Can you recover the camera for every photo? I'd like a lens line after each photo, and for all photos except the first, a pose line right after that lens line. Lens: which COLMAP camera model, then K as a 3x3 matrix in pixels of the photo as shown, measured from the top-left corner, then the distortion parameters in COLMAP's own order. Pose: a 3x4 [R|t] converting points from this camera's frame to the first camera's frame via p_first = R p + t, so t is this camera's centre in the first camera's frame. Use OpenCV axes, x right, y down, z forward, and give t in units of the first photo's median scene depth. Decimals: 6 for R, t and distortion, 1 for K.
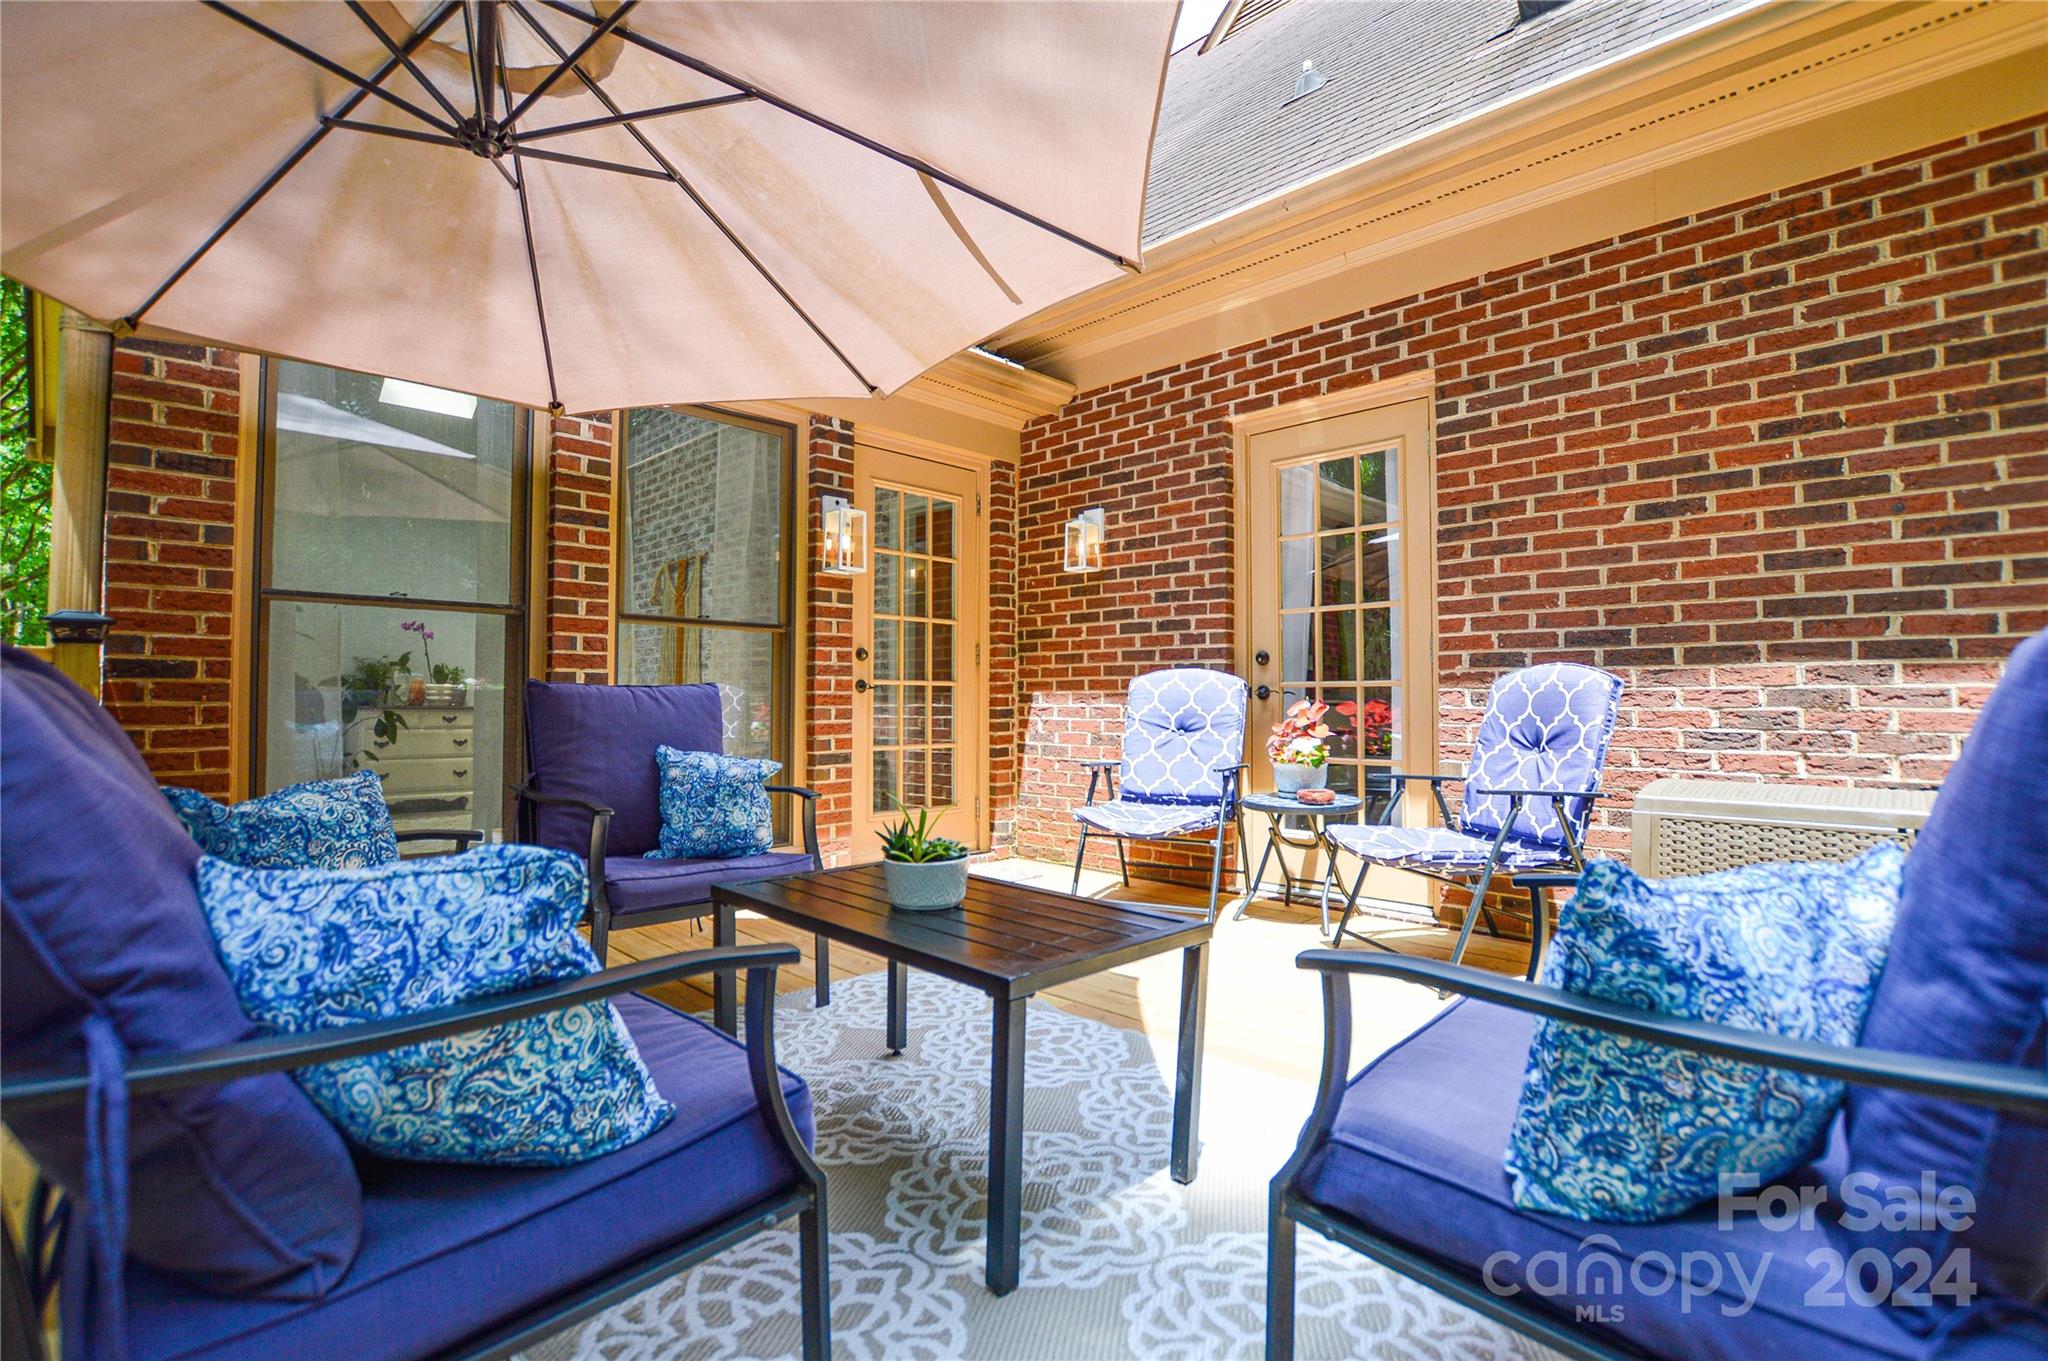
lens RADIAL K [[916.3, 0, 1027.3], [0, 916.3, 691.2], [0, 0, 1]] dist [-0.033123, 0.004297]
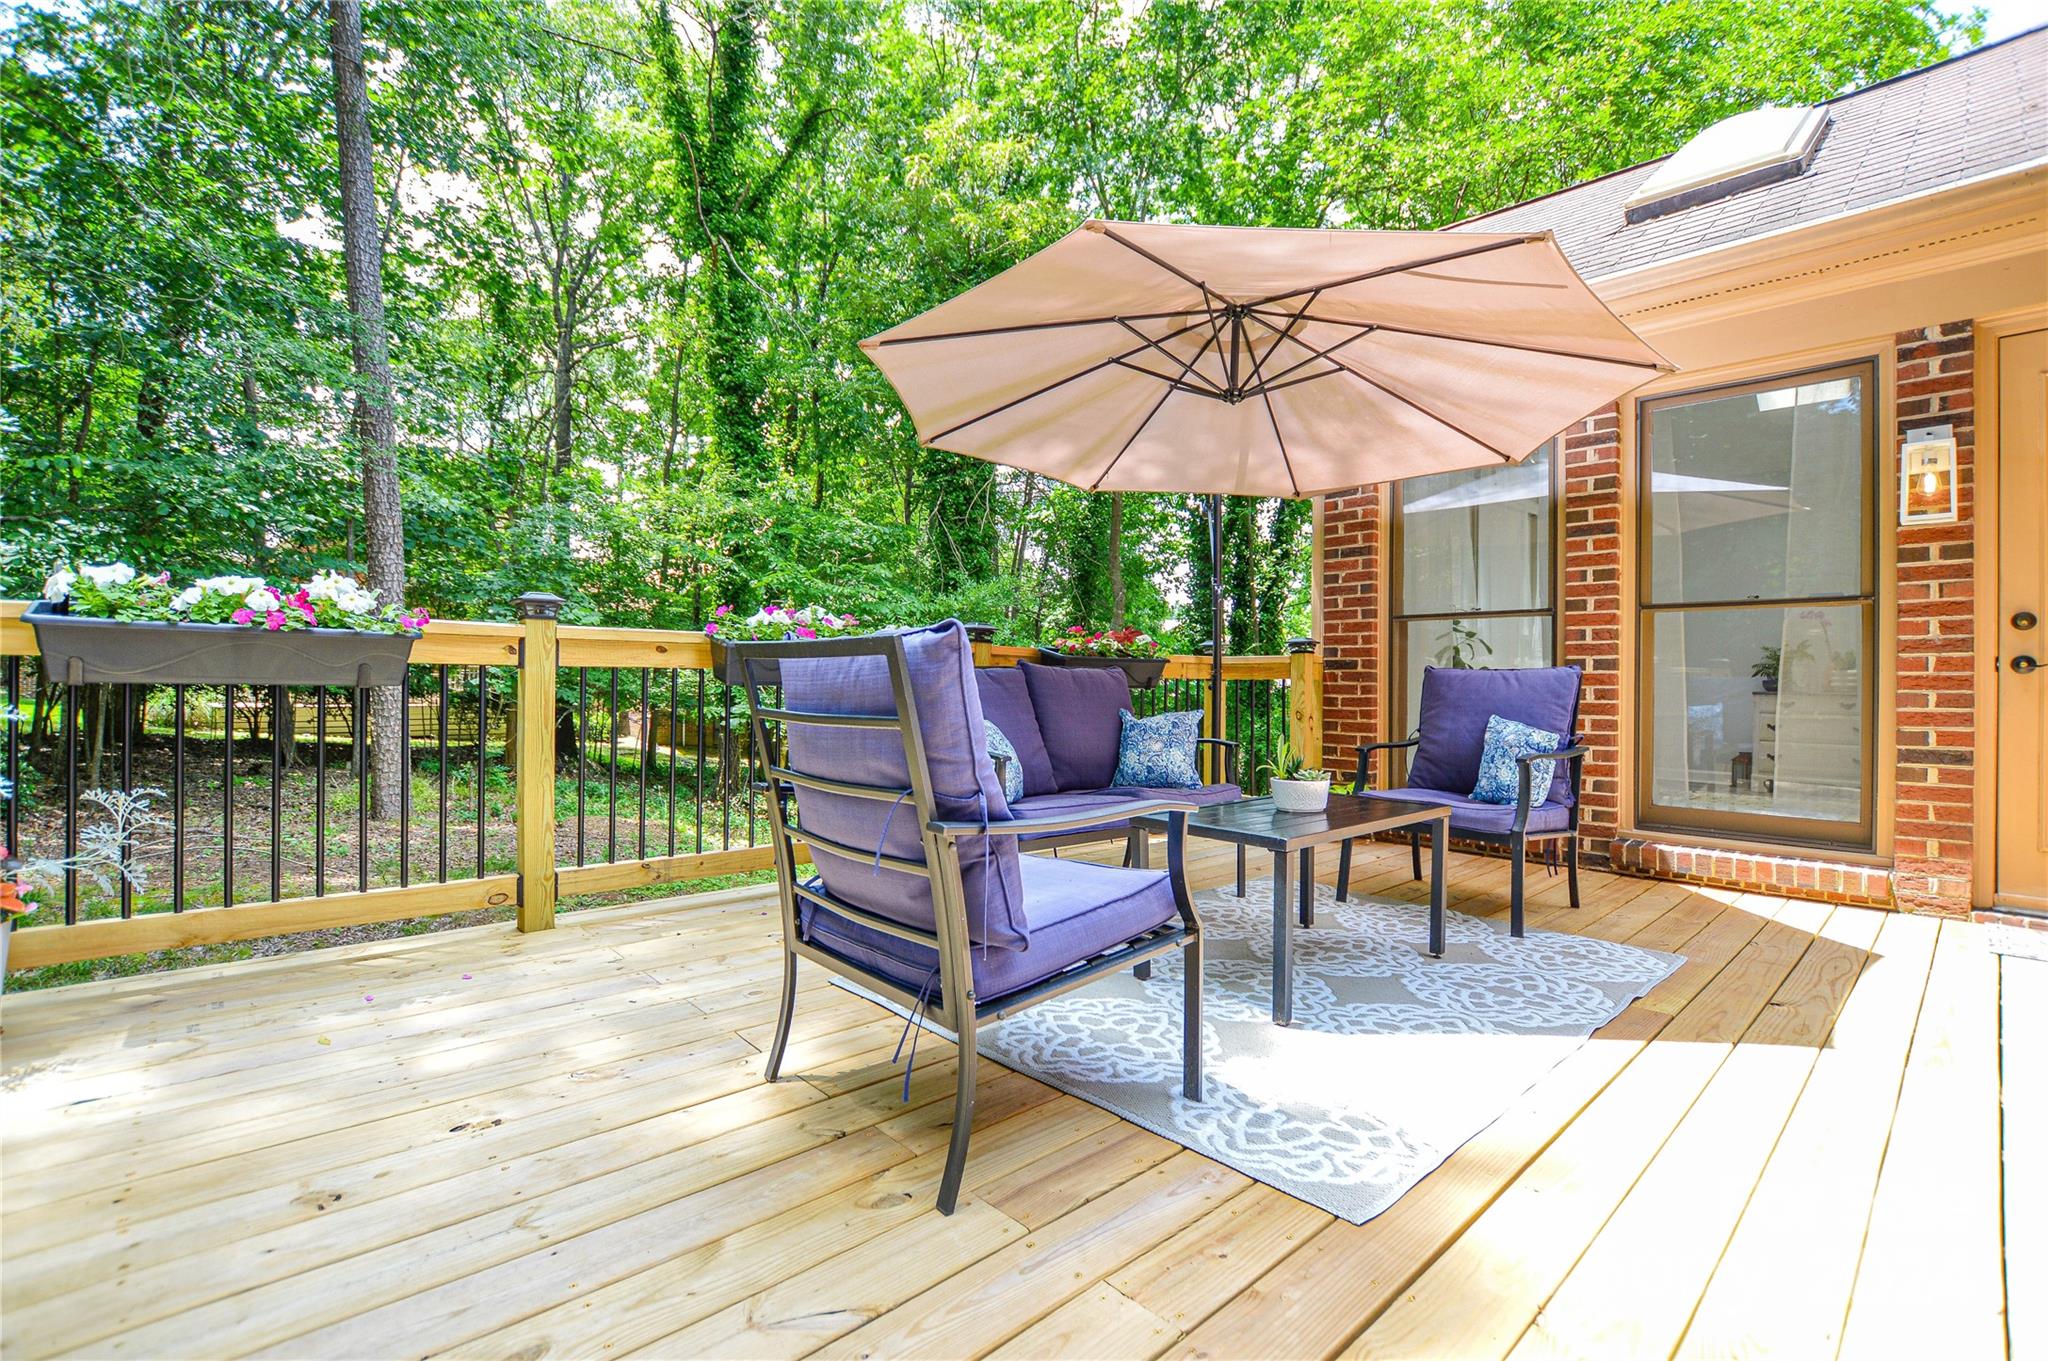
lens RADIAL K [[916.3, 0, 1021.7], [0, 916.3, 675.2], [0, 0, 1]] dist [-0.033123, 0.004297]
pose [[-0.058350, -0.007068, -0.998271, 0.746907], [0.005089, 0.999960, -0.007377, 0.005909], [0.998283, -0.005511, -0.058311, 0.318718]]
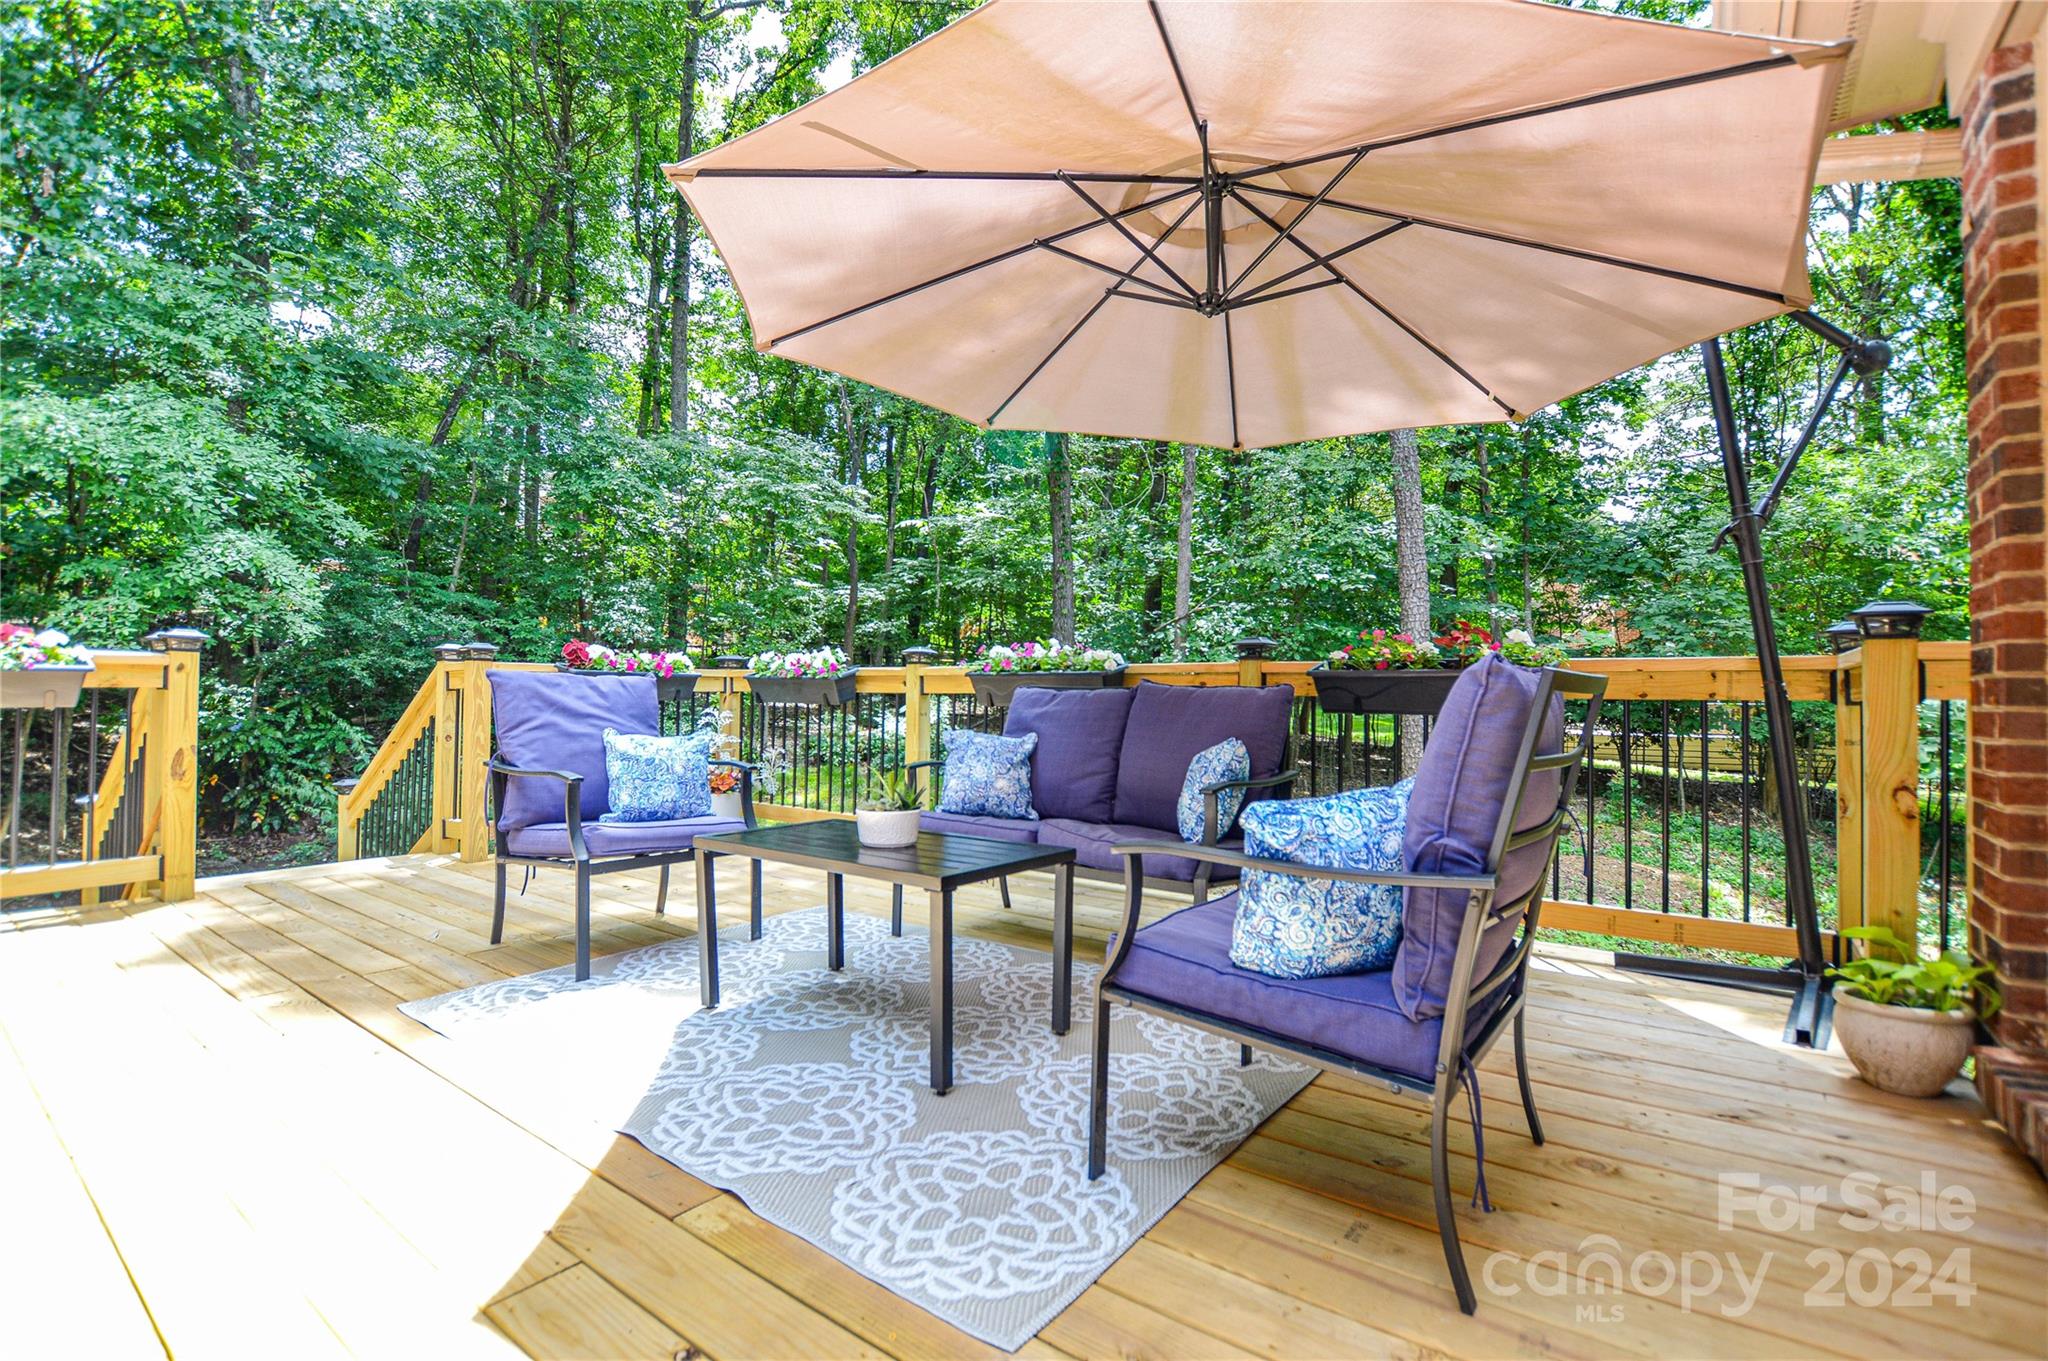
lens RADIAL K [[916.3, 0, 1013.0], [0, 916.3, 685.5], [0, 0, 1]] dist [-0.033123, 0.004297]
pose [[-0.991578, -0.011680, -0.128981, -0.061201], [-0.007496, 0.999432, -0.032870, 0.019402], [0.129292, -0.031626, -0.991102, 1.221723]]
